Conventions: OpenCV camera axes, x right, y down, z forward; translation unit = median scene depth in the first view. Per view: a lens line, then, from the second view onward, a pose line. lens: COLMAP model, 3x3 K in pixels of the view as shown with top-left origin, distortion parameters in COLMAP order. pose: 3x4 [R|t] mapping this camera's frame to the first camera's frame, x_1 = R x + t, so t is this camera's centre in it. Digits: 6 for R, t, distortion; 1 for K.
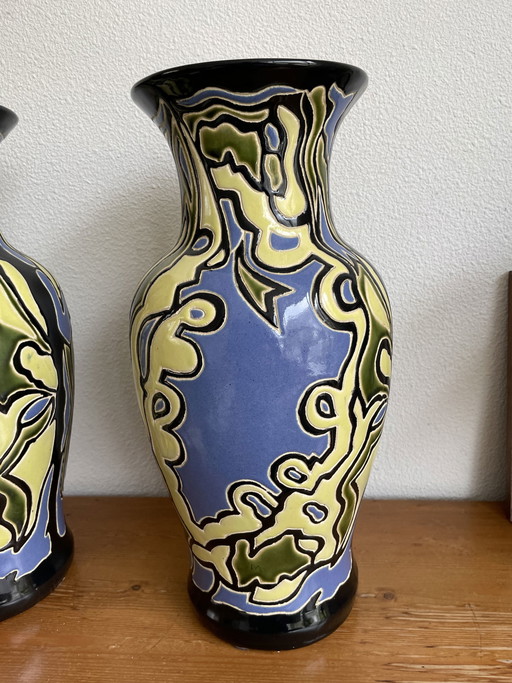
lens RADIAL K [[518.9, 0, 244.6], [0, 518.9, 347.0], [0, 0, 1]] dist [0.083419, -0.110380]
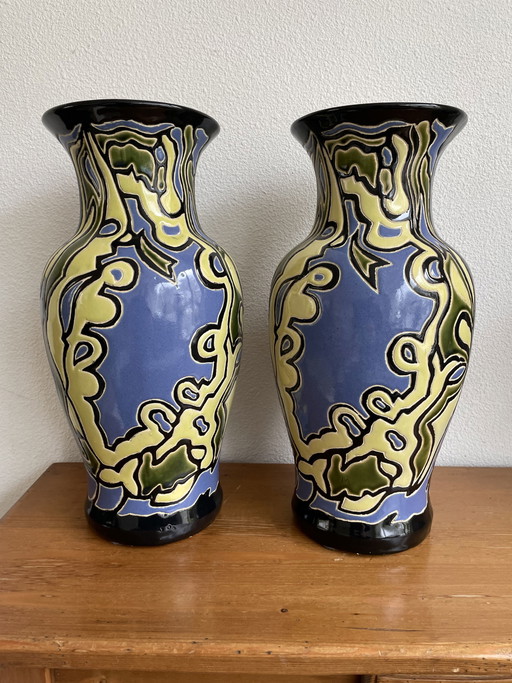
lens RADIAL K [[513.0, 0, 256.0], [0, 513.0, 341.5], [0, 0, 1]] dist [0.089398, -0.111142]
pose [[0.995499, 0.032139, 0.089158, -0.444034], [-0.025276, 0.996705, -0.077069, 0.130619], [-0.091342, 0.074468, 0.993031, -0.167019]]
